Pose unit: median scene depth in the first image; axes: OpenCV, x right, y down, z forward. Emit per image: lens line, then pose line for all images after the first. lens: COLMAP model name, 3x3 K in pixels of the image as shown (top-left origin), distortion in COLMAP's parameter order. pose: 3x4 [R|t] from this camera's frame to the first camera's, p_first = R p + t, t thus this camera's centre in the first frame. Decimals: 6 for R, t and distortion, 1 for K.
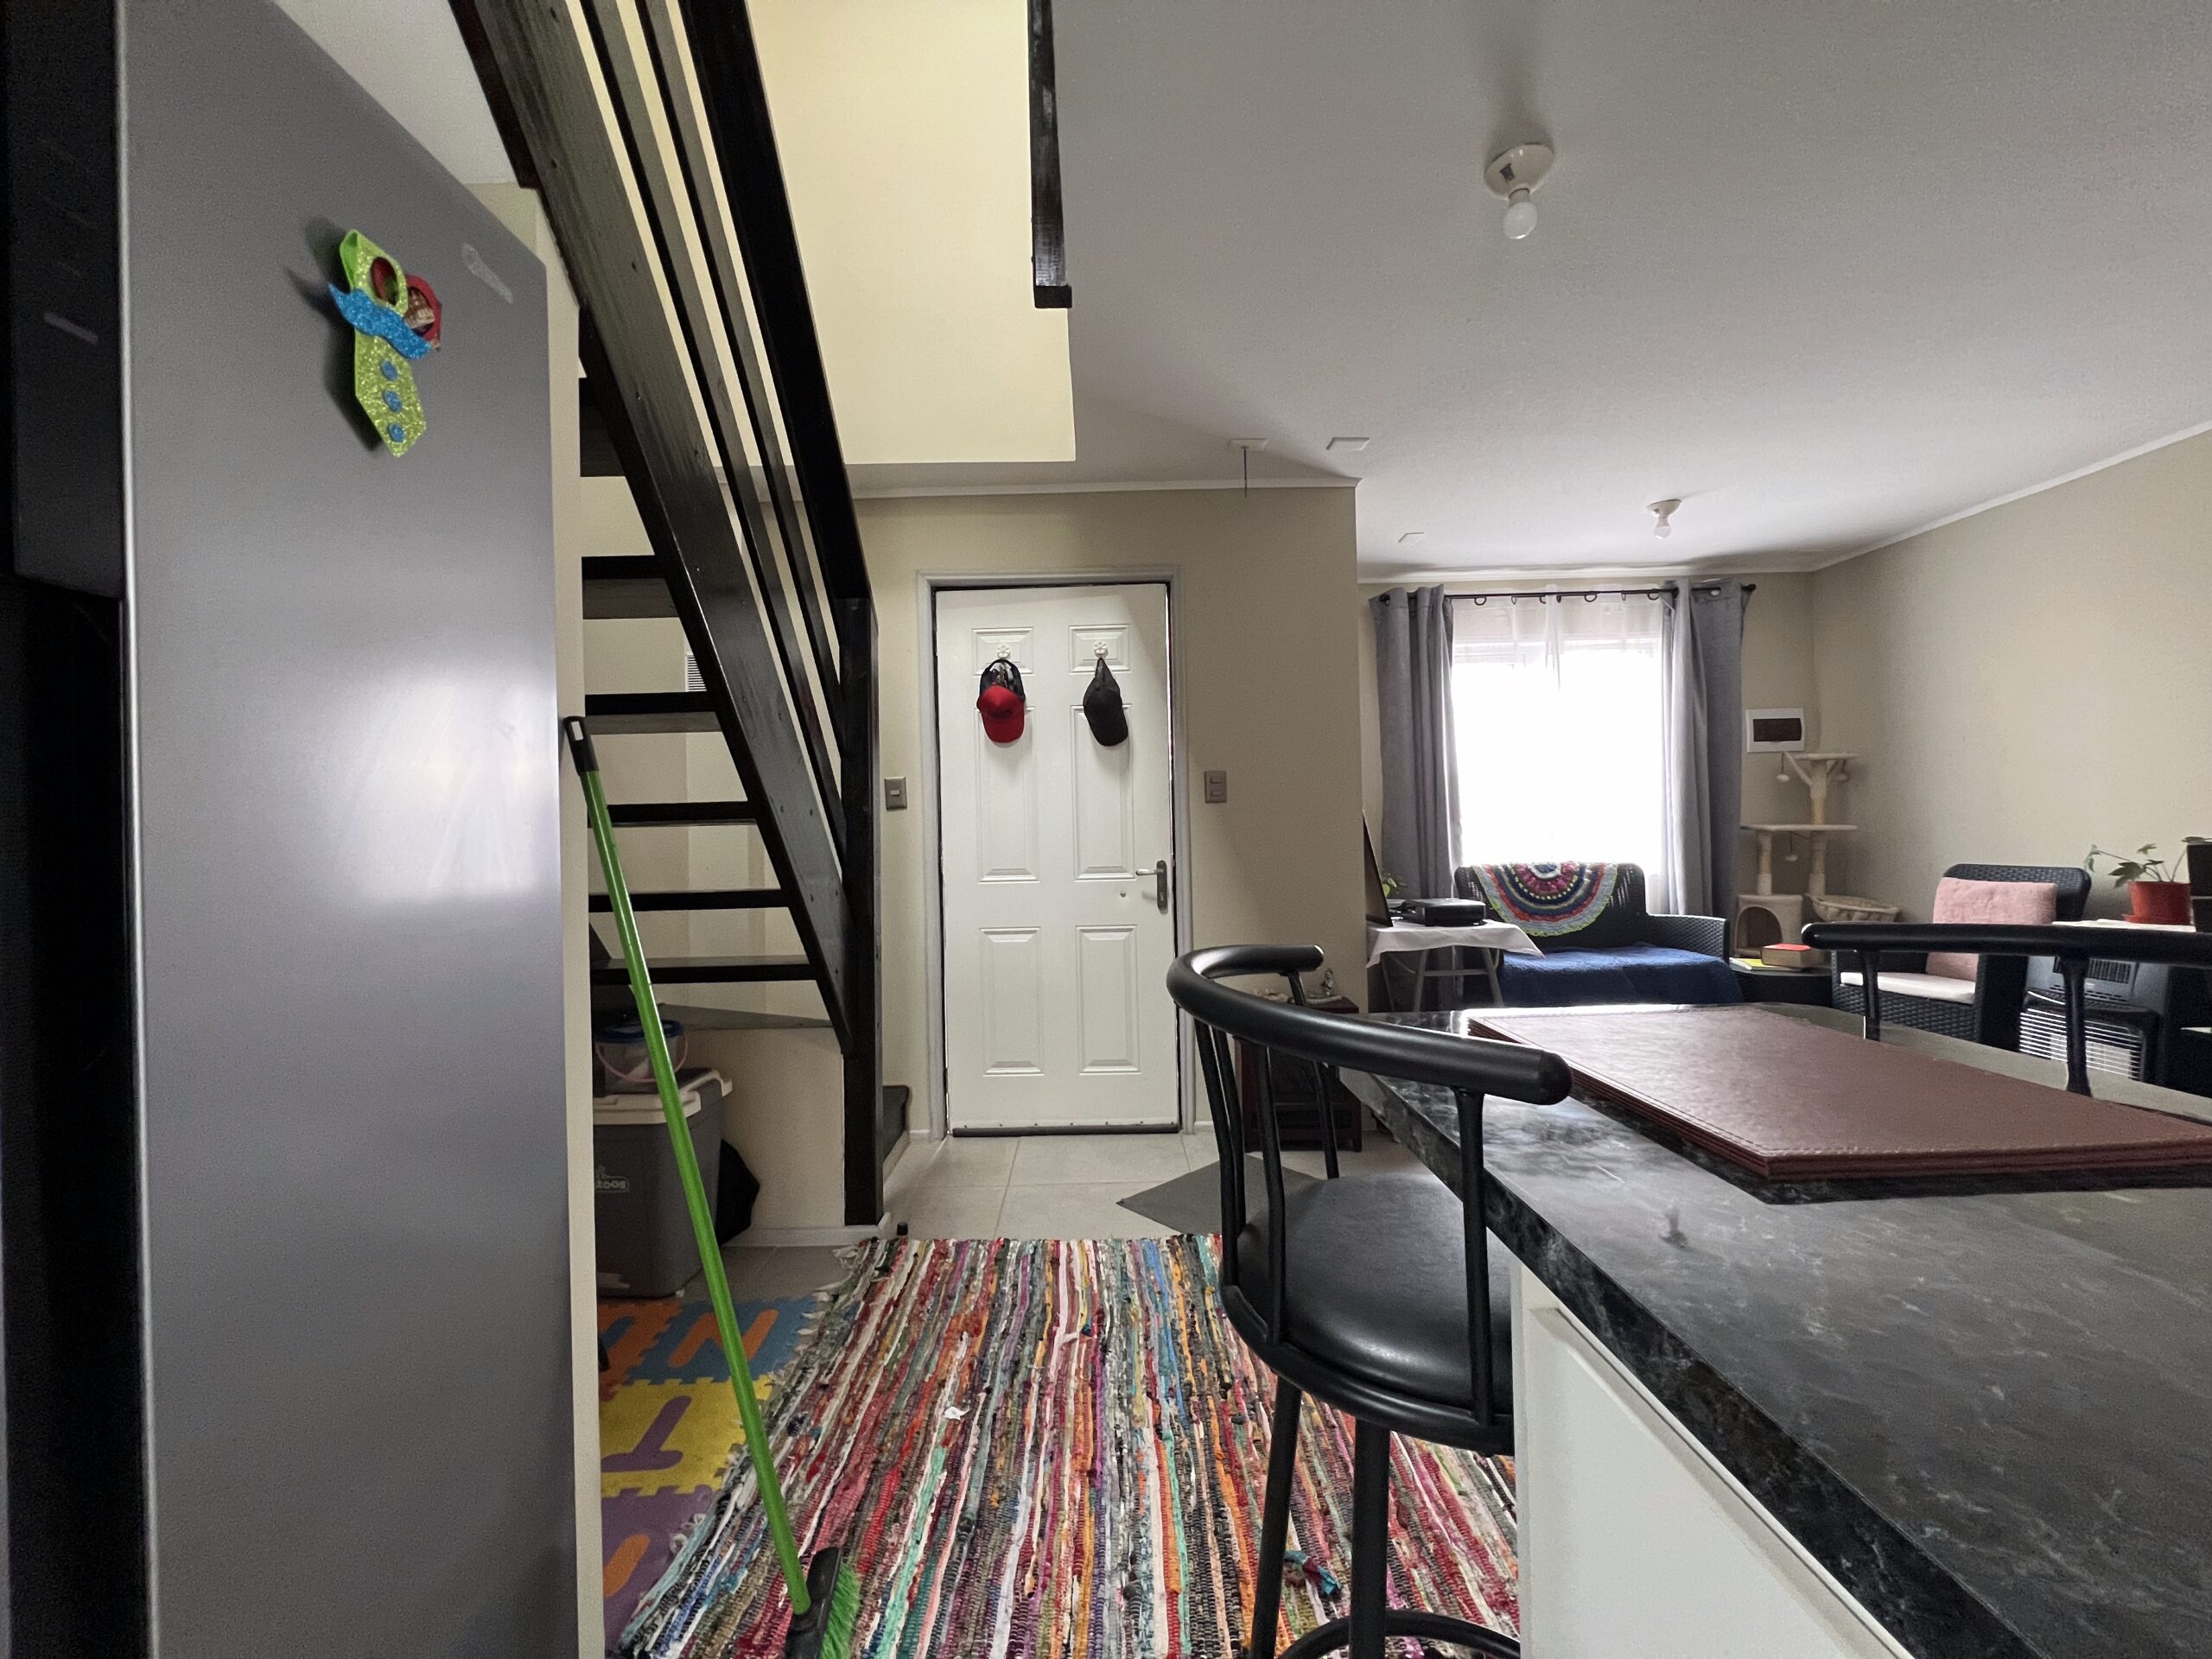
lens RADIAL K [[883.4, 0, 1098.7], [0, 883.4, 824.8], [0, 0, 1]] dist [-0.002442, 0.000869]
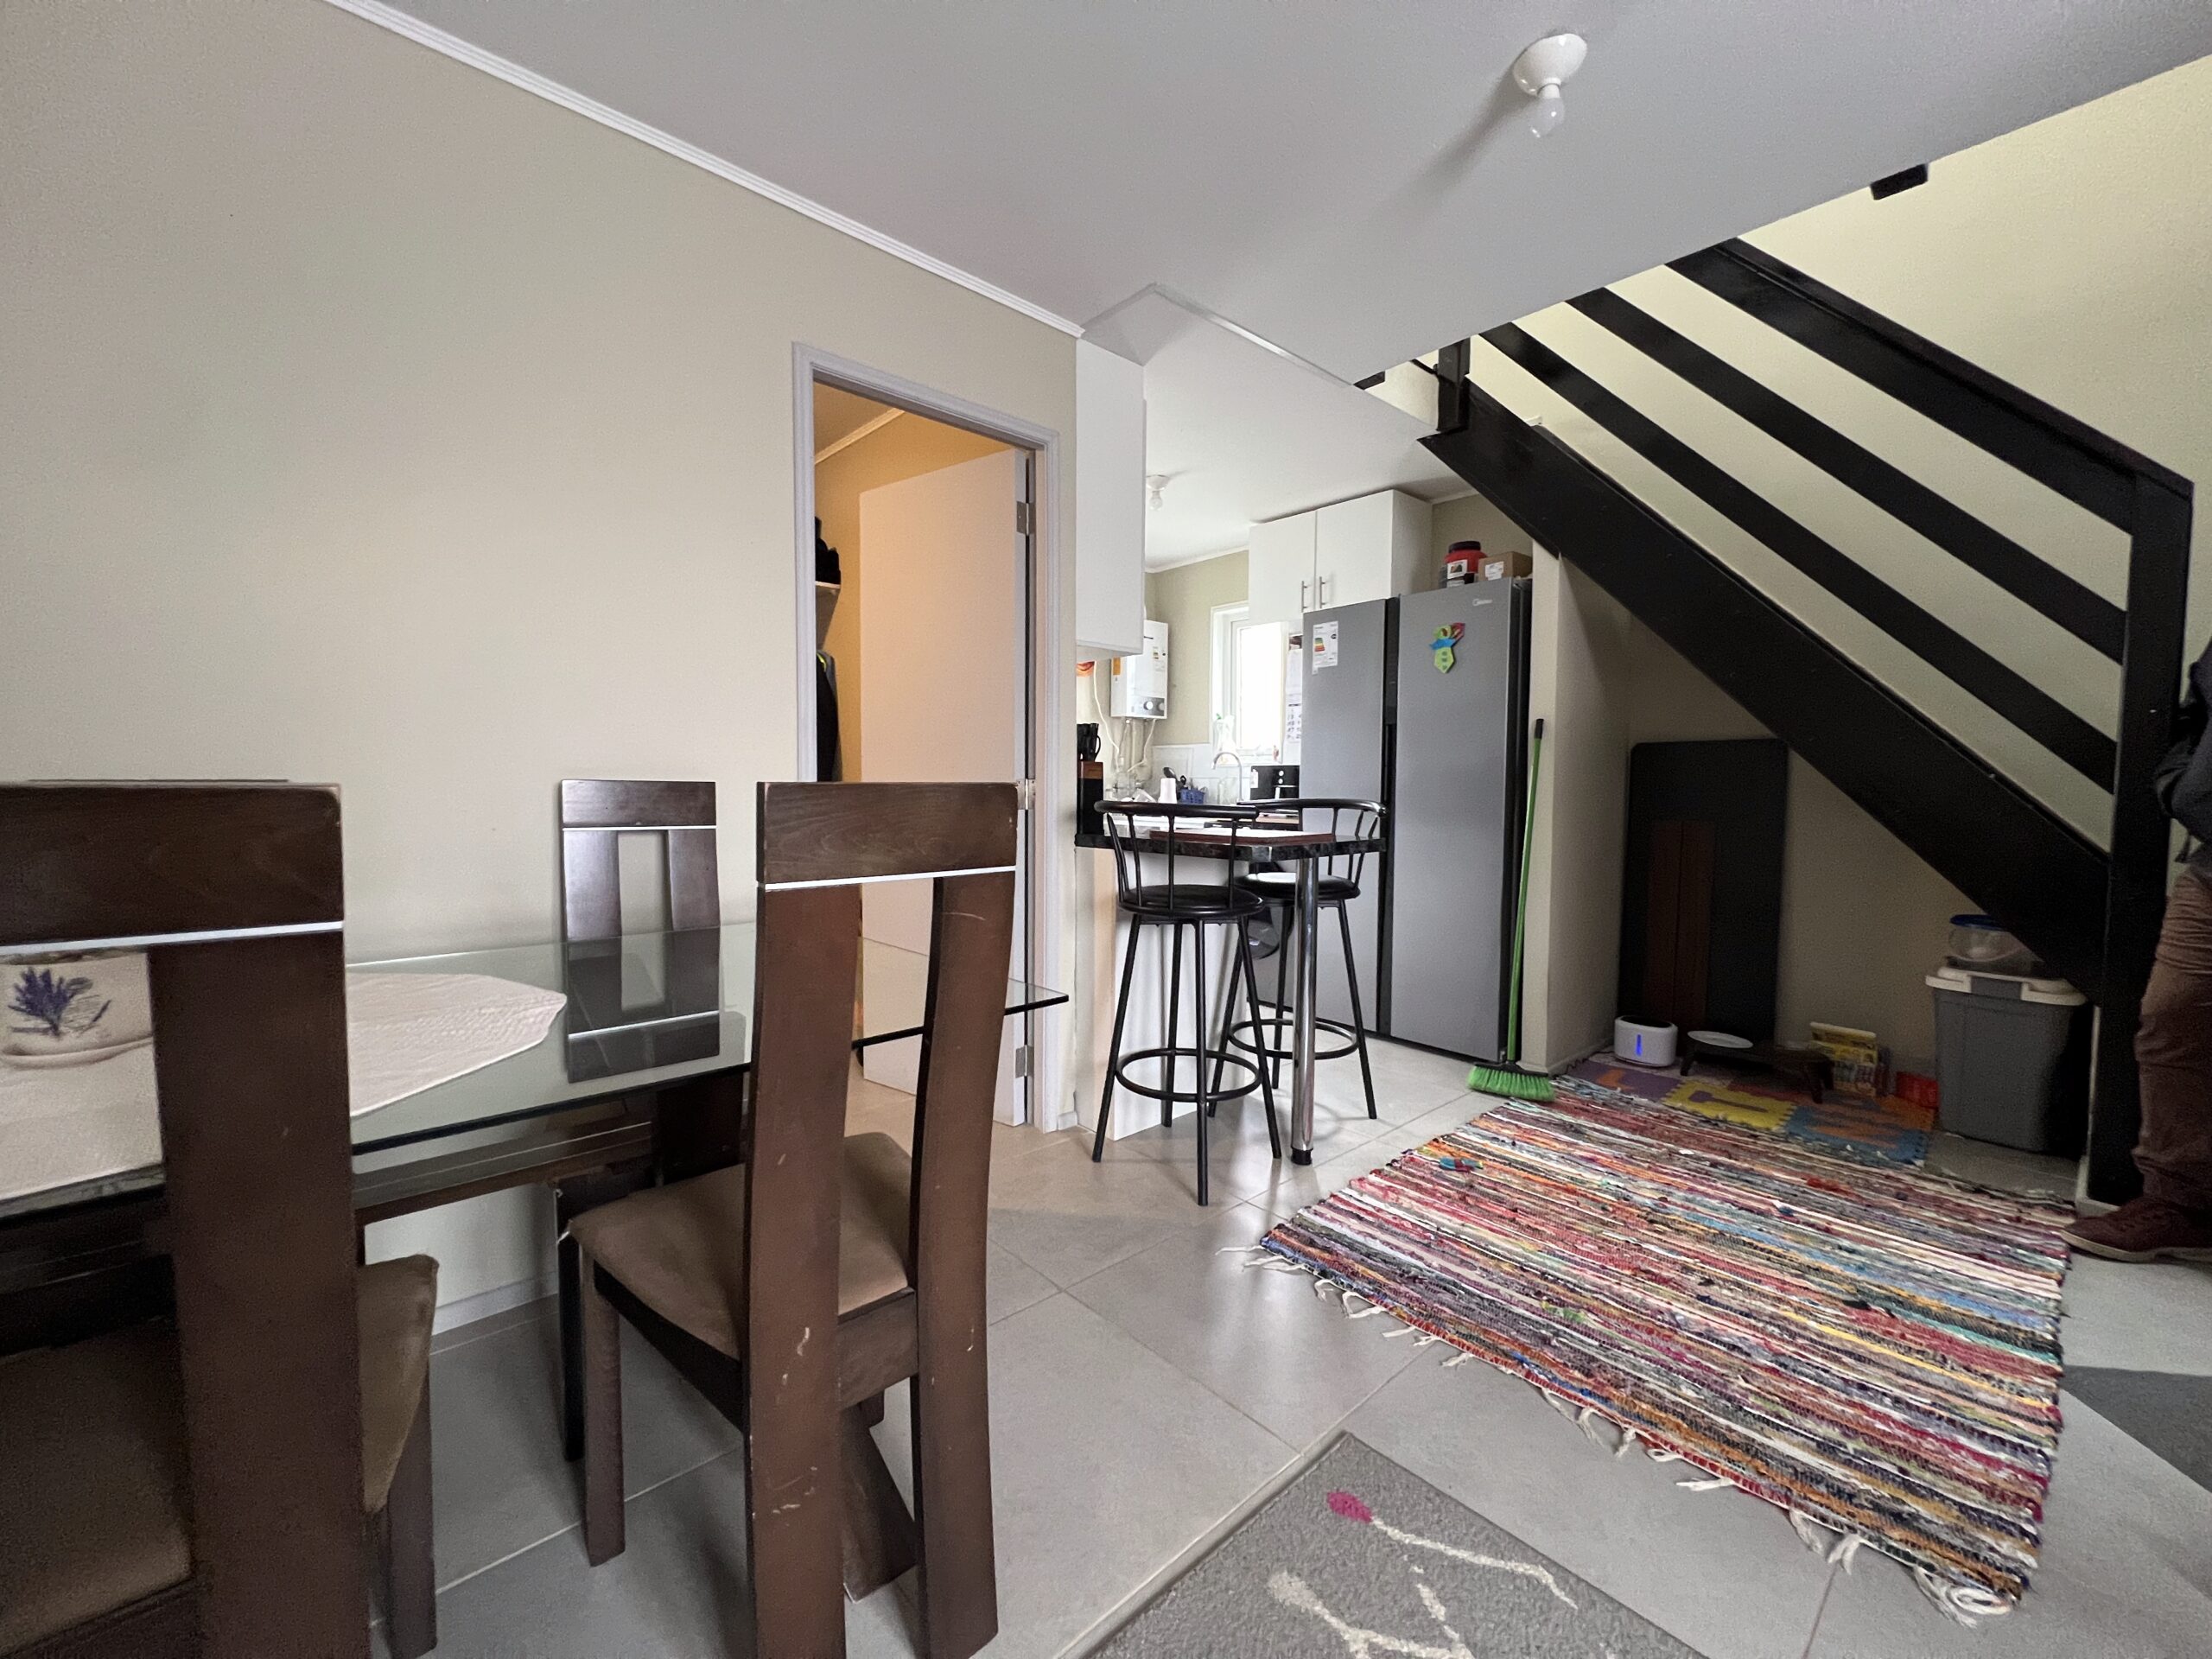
lens RADIAL K [[883.4, 0, 1096.9], [0, 883.4, 826.6], [0, 0, 1]] dist [-0.002442, 0.000869]
pose [[-0.749110, 0.053002, -0.660322, 0.592793], [0.017631, 0.998036, 0.060107, 0.006912], [0.662211, 0.033385, -0.748573, 0.556135]]
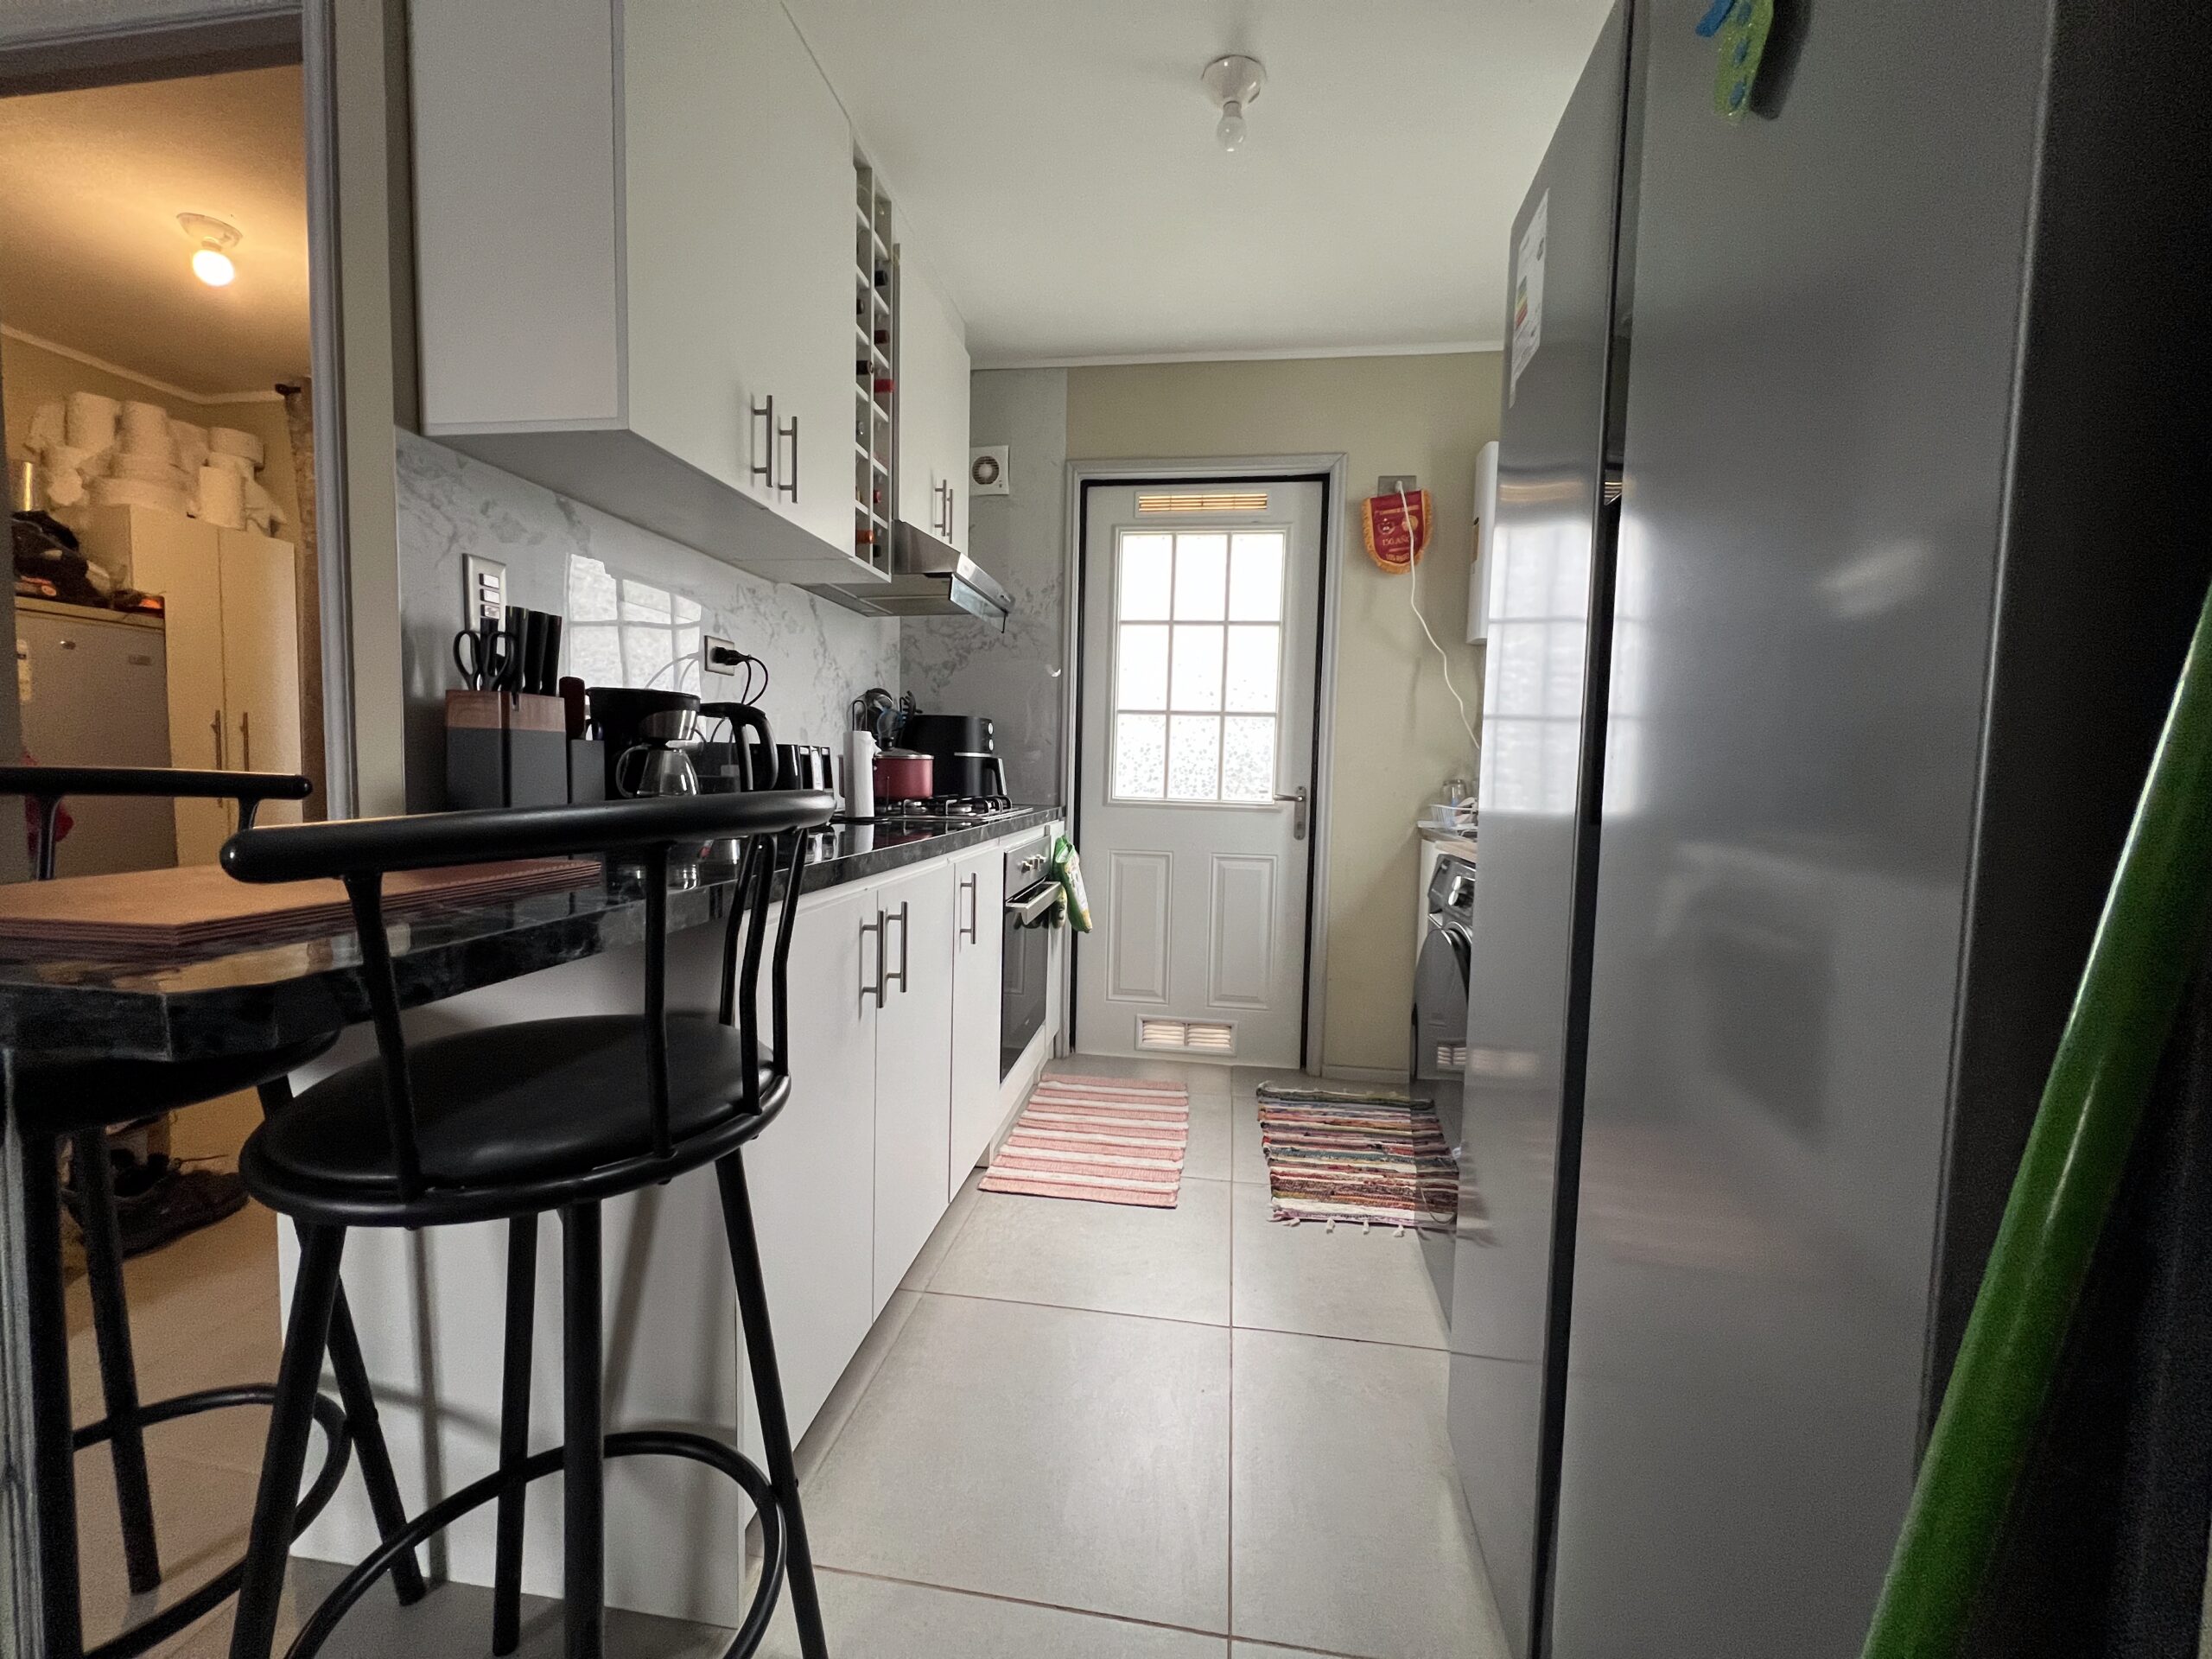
lens RADIAL K [[883.4, 0, 1097.4], [0, 883.4, 826.2], [0, 0, 1]] dist [-0.002442, 0.000869]
pose [[-0.989198, -0.007267, 0.146408, -0.065998], [0.000783, 0.998494, 0.054850, 0.027003], [-0.146587, 0.054372, -0.987702, 0.335027]]
